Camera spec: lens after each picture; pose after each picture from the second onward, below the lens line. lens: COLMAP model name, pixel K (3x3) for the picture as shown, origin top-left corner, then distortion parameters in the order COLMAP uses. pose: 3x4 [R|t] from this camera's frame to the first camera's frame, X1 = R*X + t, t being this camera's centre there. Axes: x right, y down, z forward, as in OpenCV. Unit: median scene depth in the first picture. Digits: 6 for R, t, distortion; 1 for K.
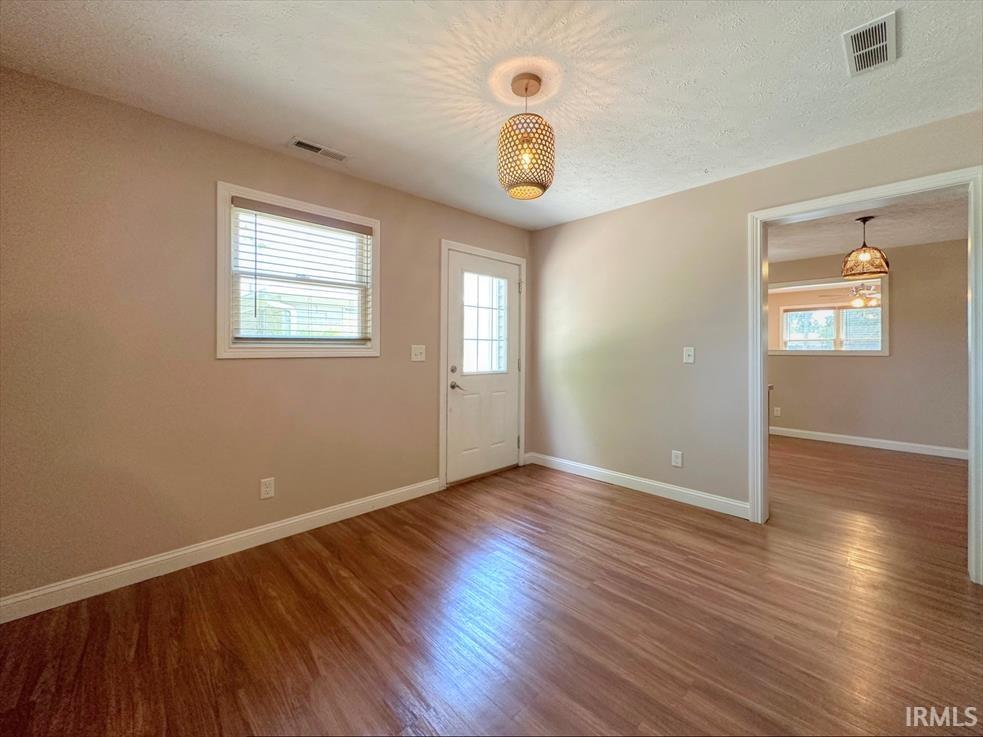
lens RADIAL K [[397.9, 0, 495.8], [0, 397.9, 347.7], [0, 0, 1]] dist [-0.000207, 0.000170]
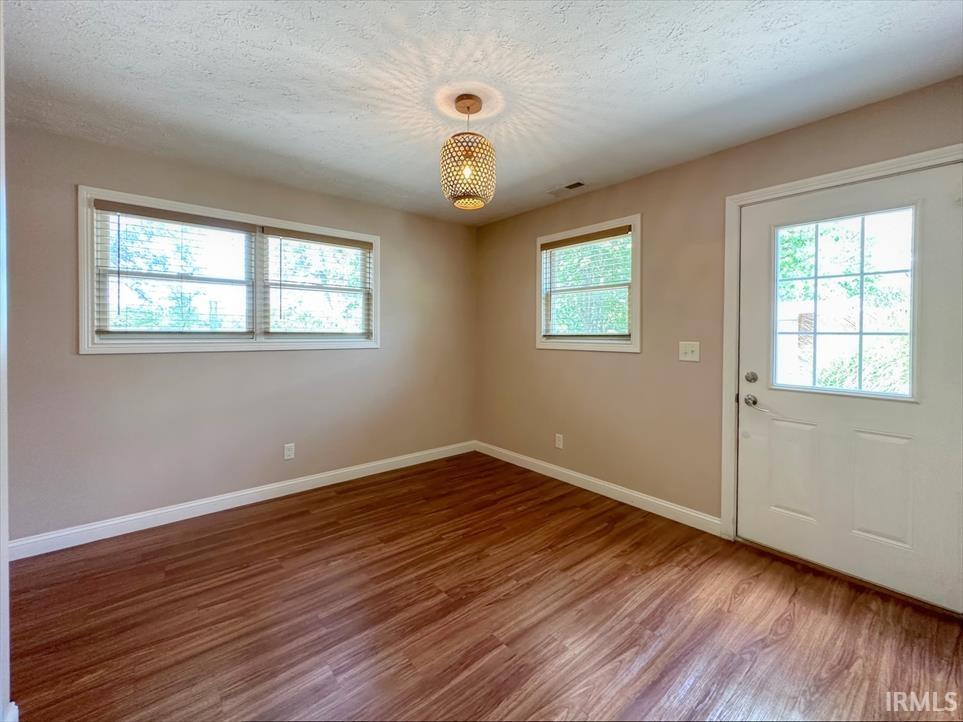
lens RADIAL K [[389.8, 0, 485.7], [0, 389.8, 340.6], [0, 0, 1]] dist [-0.000207, 0.000170]
pose [[-0.043399, 0.012233, -0.998983, 0.713638], [-0.005225, 0.999909, 0.012471, -0.018769], [0.999044, 0.005761, -0.043331, 0.695225]]
